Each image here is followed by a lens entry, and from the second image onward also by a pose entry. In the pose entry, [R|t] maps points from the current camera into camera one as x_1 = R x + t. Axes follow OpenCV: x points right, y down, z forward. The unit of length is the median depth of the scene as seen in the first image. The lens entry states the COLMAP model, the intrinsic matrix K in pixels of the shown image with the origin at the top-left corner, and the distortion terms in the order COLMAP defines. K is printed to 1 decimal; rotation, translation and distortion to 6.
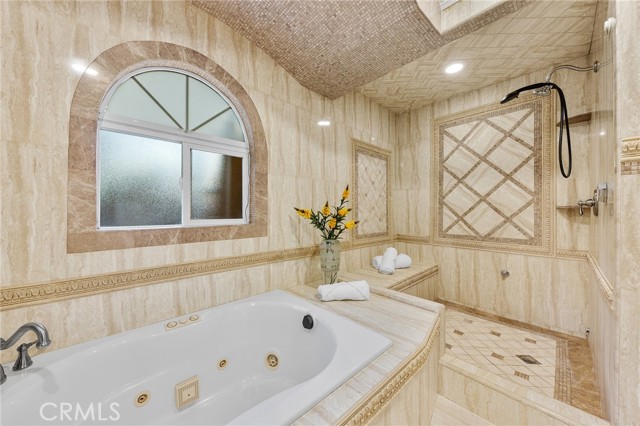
lens RADIAL K [[231.5, 0, 320.0], [0, 231.5, 213.0], [0, 0, 1]] dist [-0.000086, 0.000002]
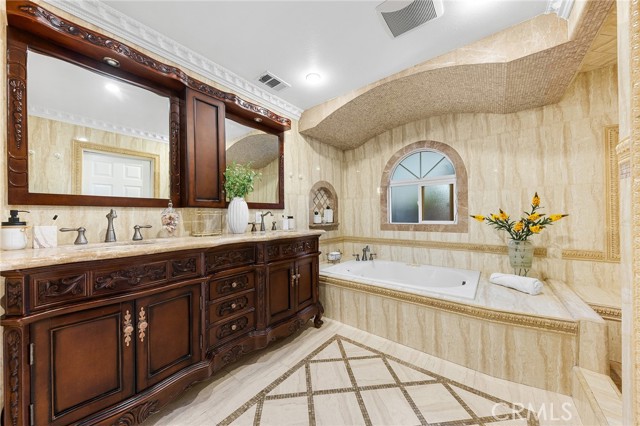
lens RADIAL K [[223.9, 0, 320.0], [0, 223.9, 213.0], [0, 0, 1]] dist [-0.000082, -0.000017]
pose [[0.175727, -0.009700, -0.984391, 1.143281], [0.003041, 0.999952, -0.009311, -0.021535], [0.984434, -0.001358, 0.175748, -0.227823]]
